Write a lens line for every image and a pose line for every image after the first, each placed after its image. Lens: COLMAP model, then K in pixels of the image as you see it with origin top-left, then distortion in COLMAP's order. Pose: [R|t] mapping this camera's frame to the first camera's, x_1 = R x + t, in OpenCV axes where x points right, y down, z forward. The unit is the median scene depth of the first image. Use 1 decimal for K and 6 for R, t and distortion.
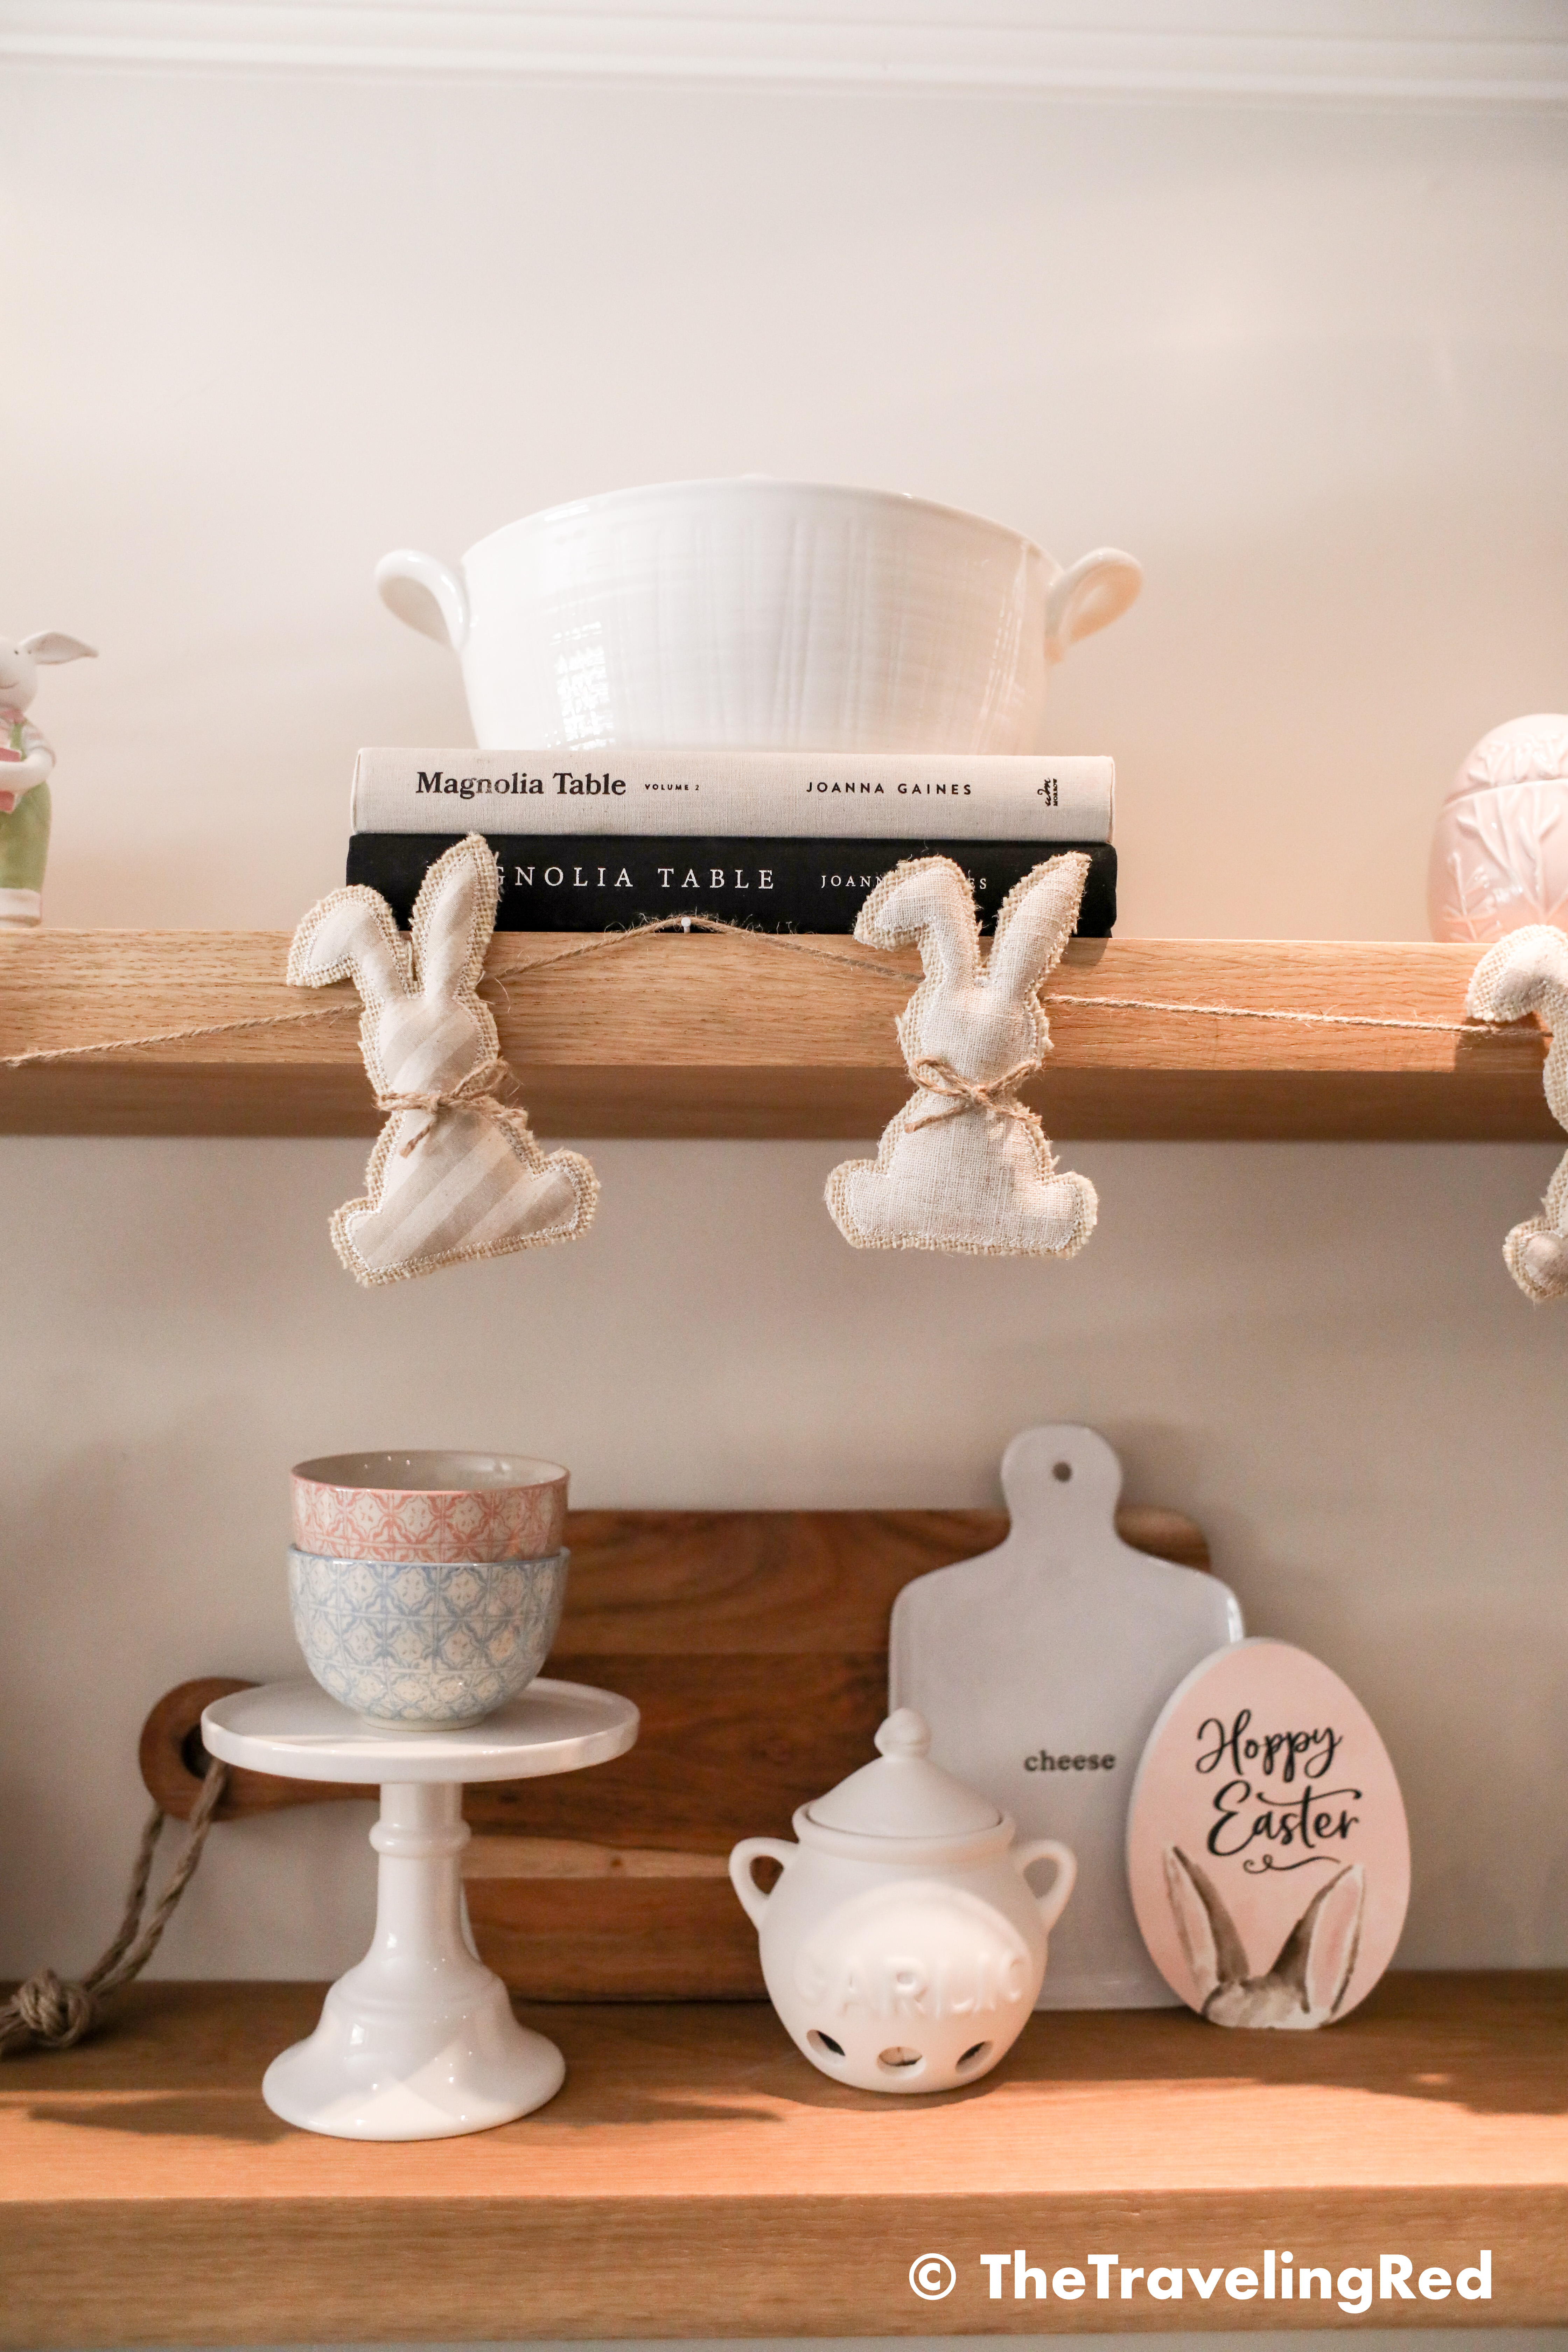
lens RADIAL K [[1889.4, 0, 786.8], [0, 1889.4, 1186.9], [0, 0, 1]] dist [-0.104345, 0.129201]
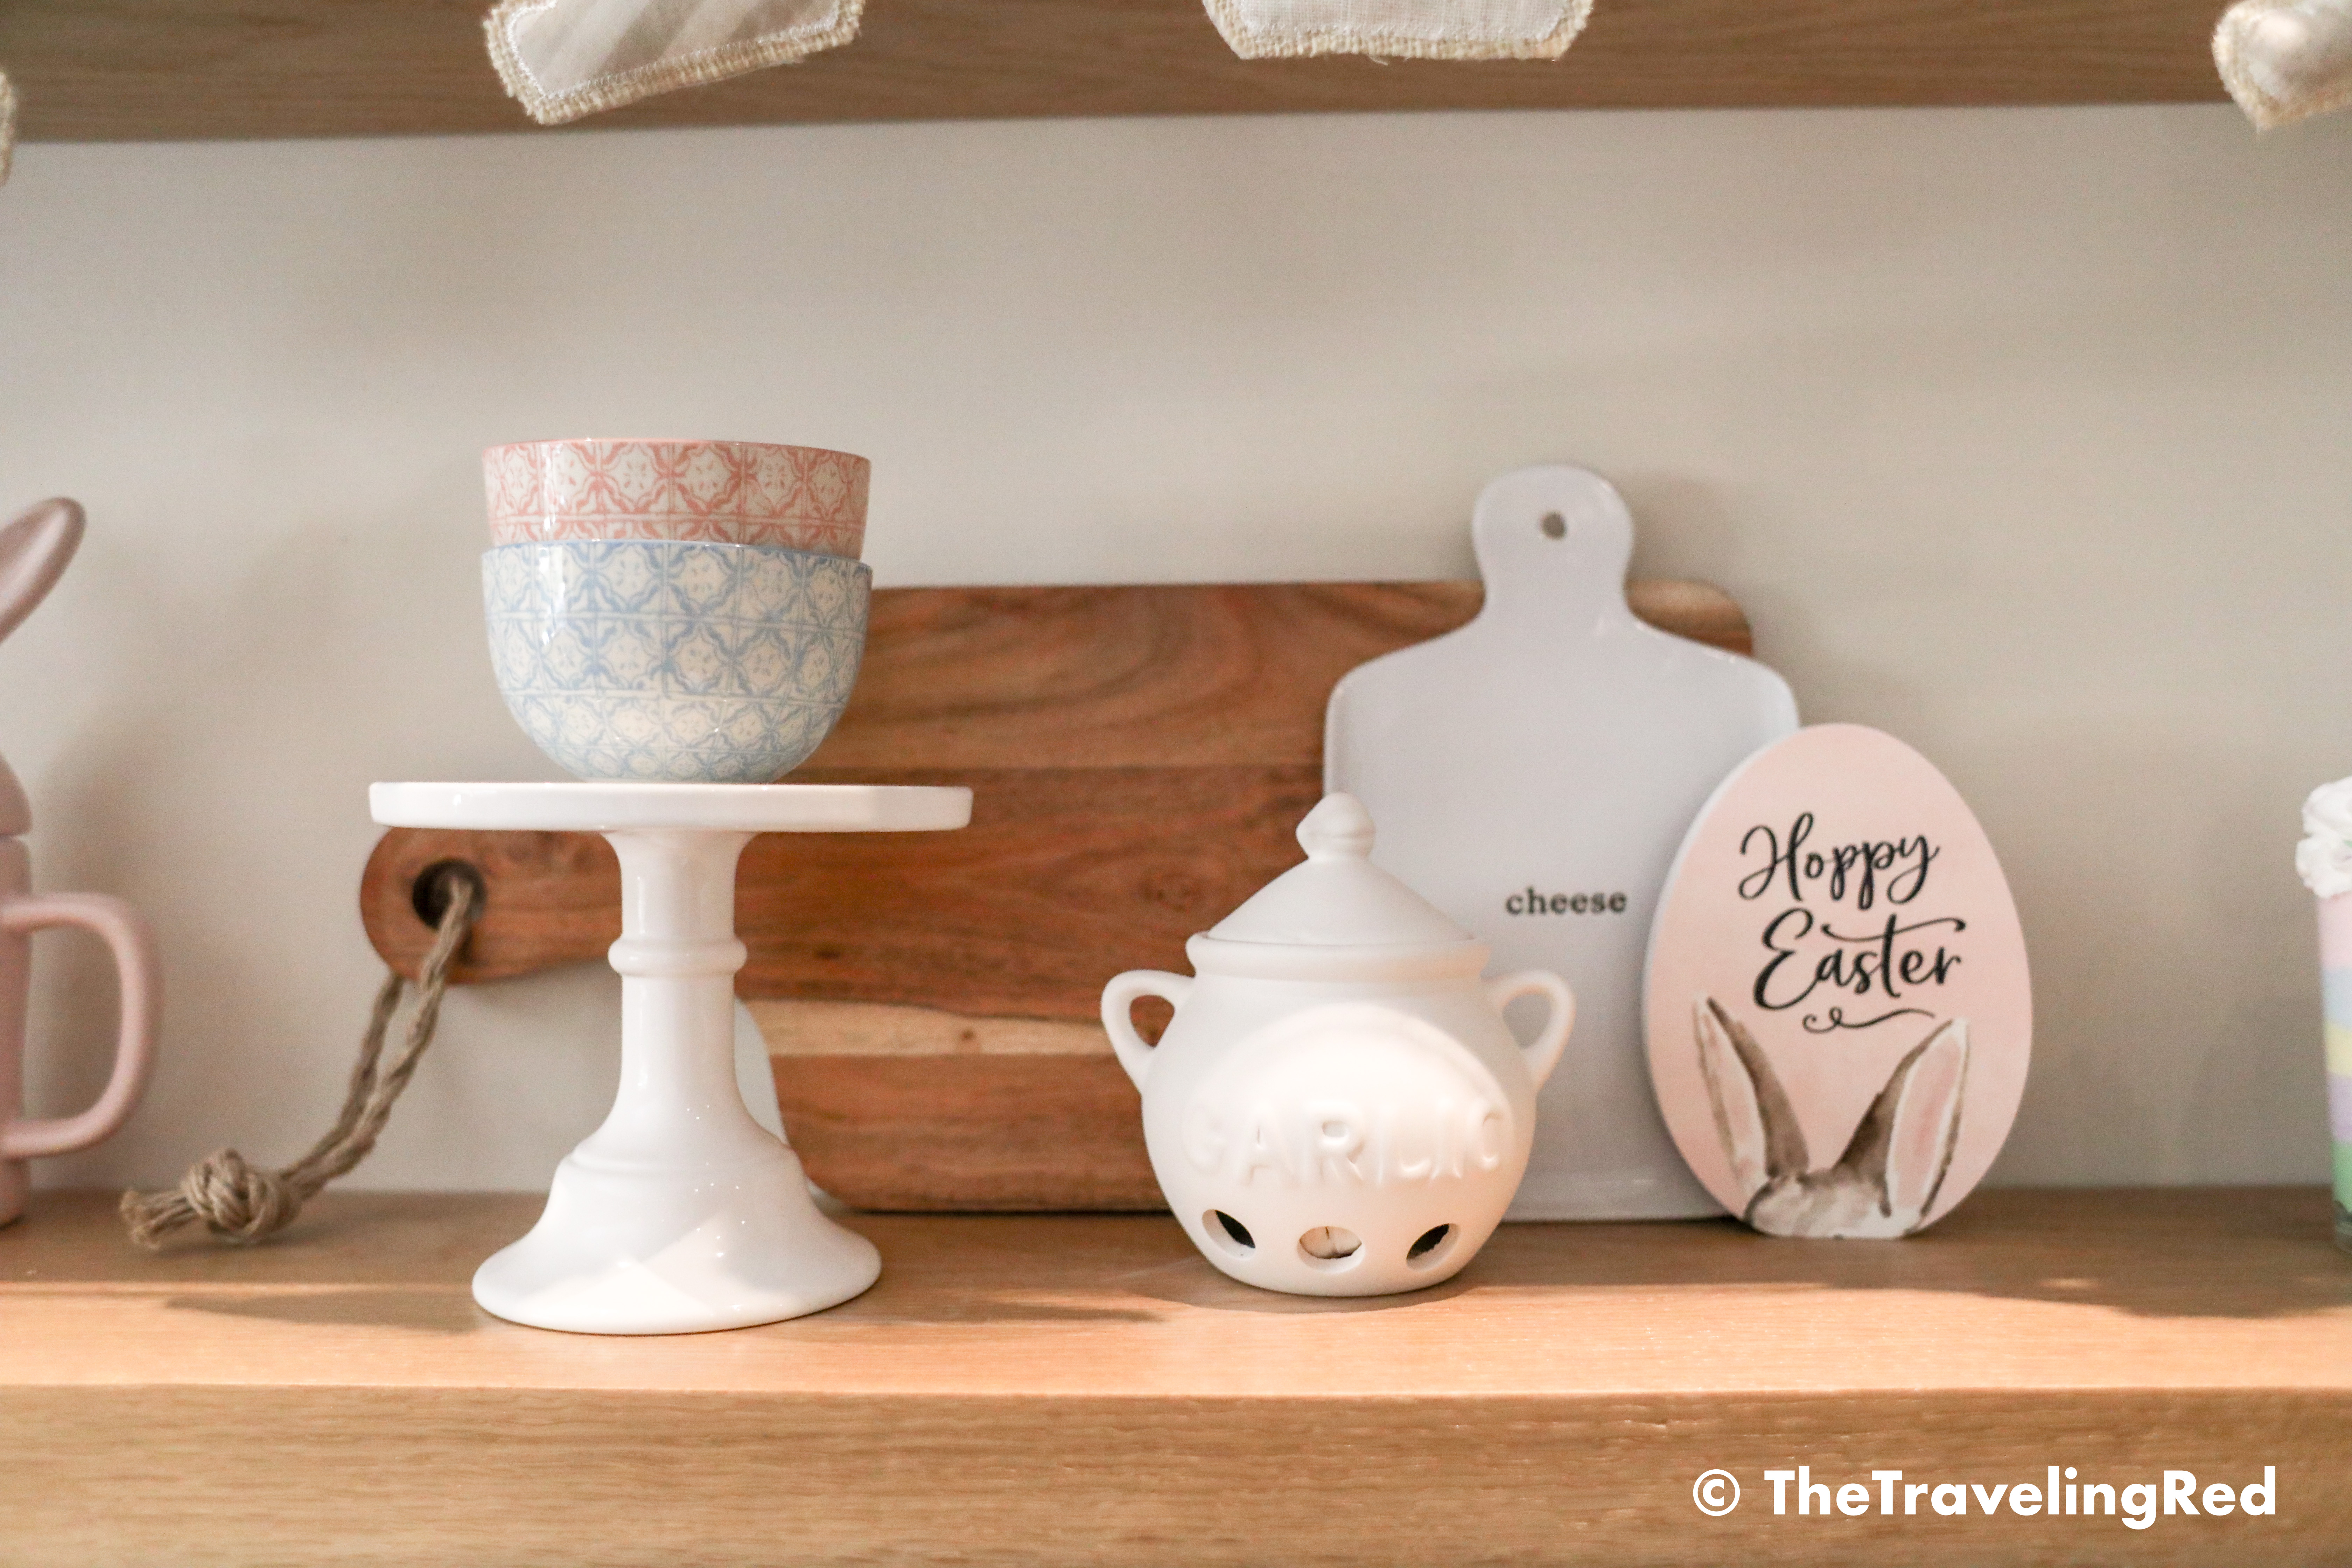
lens RADIAL K [[1889.4, 0, 1170.7], [0, 1889.4, 790.4], [0, 0, 1]] dist [-0.104345, 0.129201]
pose [[0.998175, -0.011455, -0.059300, 0.045670], [0.016599, 0.996071, 0.086994, 0.233387], [0.058070, -0.087819, 0.994442, 0.292196]]
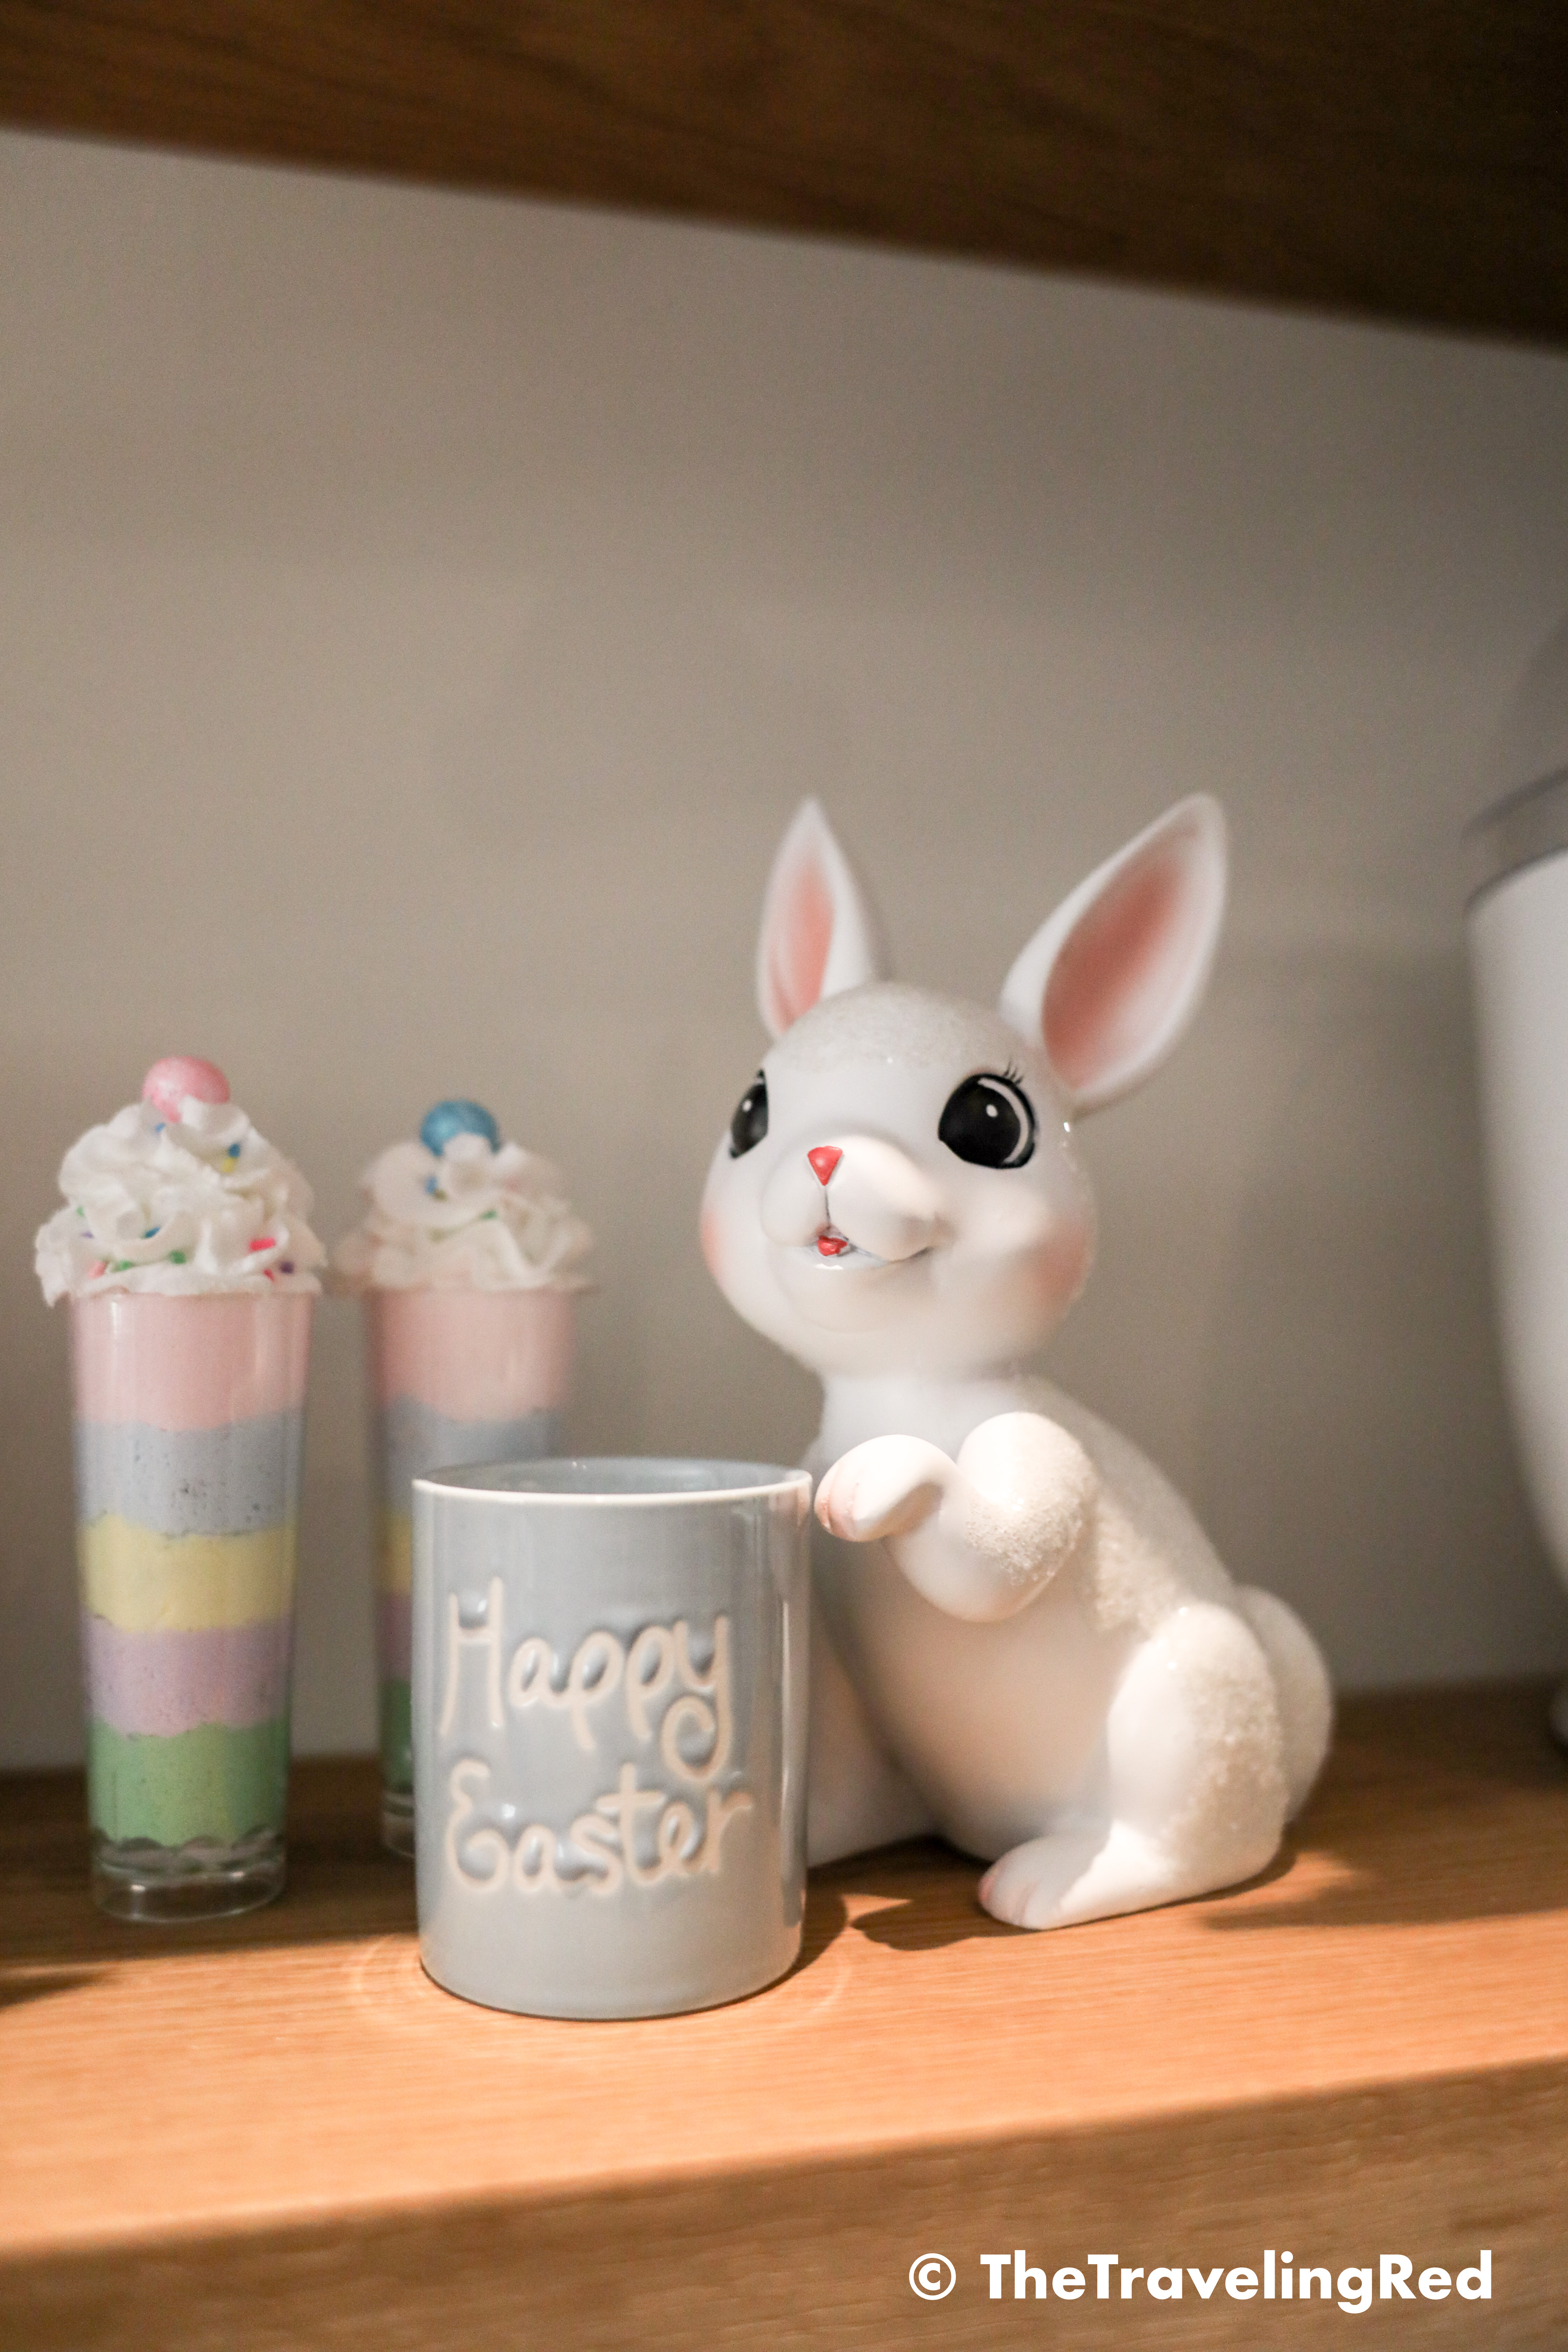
lens RADIAL K [[1889.4, 0, 786.8], [0, 1889.4, 1186.9], [0, 0, 1]] dist [-0.104345, 0.129201]
pose [[0.976115, 0.007132, 0.217137, 0.579254], [-0.018014, 0.998676, 0.048174, 0.301344], [-0.216506, -0.050935, 0.974952, 0.605648]]
